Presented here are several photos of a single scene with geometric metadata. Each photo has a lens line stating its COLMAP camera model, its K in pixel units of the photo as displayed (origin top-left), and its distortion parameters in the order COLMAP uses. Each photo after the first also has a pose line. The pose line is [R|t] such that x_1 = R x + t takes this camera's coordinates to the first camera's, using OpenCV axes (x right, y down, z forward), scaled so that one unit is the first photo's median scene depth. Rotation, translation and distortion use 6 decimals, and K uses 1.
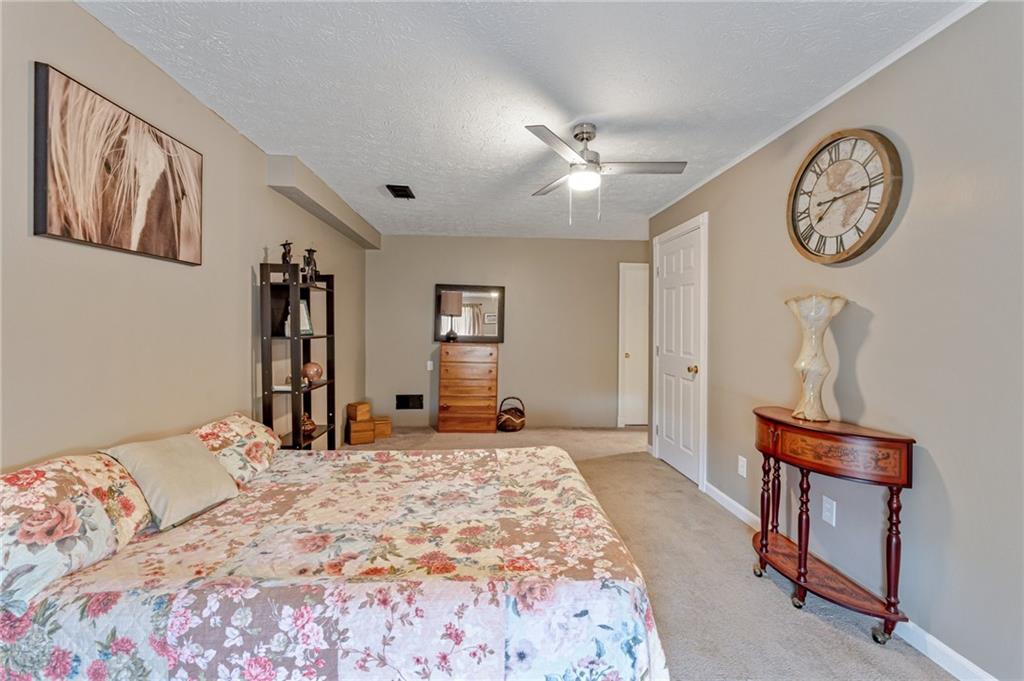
lens RADIAL K [[429.8, 0, 511.2], [0, 429.8, 332.6], [0, 0, 1]] dist [-0.003425, -0.000636]
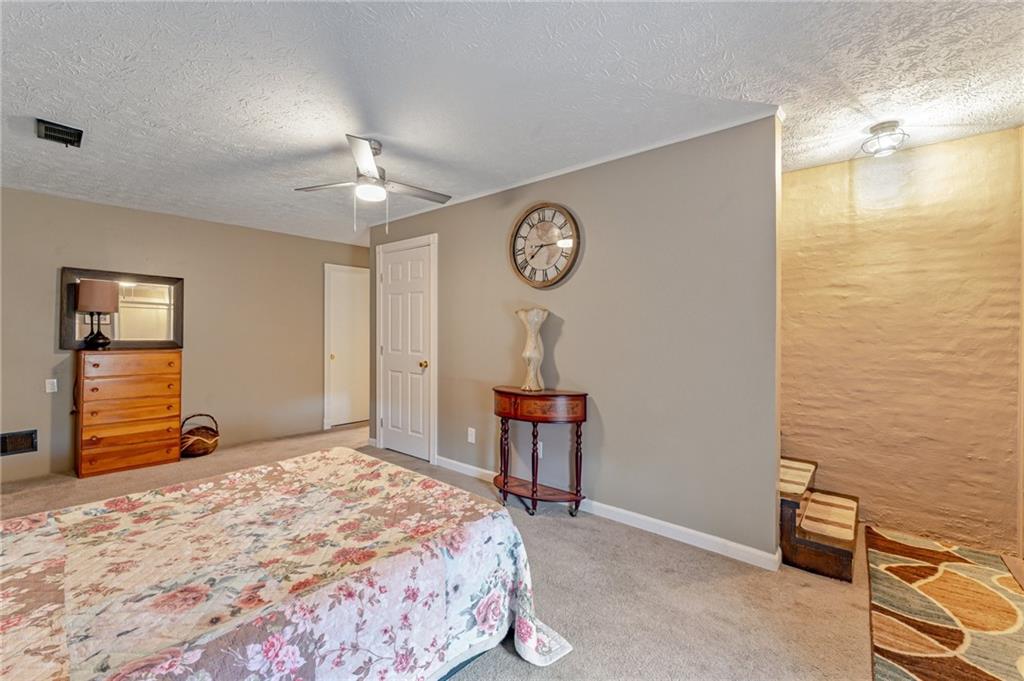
lens RADIAL K [[429.8, 0, 513.9], [0, 429.8, 339.0], [0, 0, 1]] dist [-0.003425, -0.000636]
pose [[0.698477, -0.020469, 0.715340, -0.426163], [0.010603, 0.999777, 0.018256, -0.005405], [-0.715554, -0.005167, 0.698538, -0.006482]]
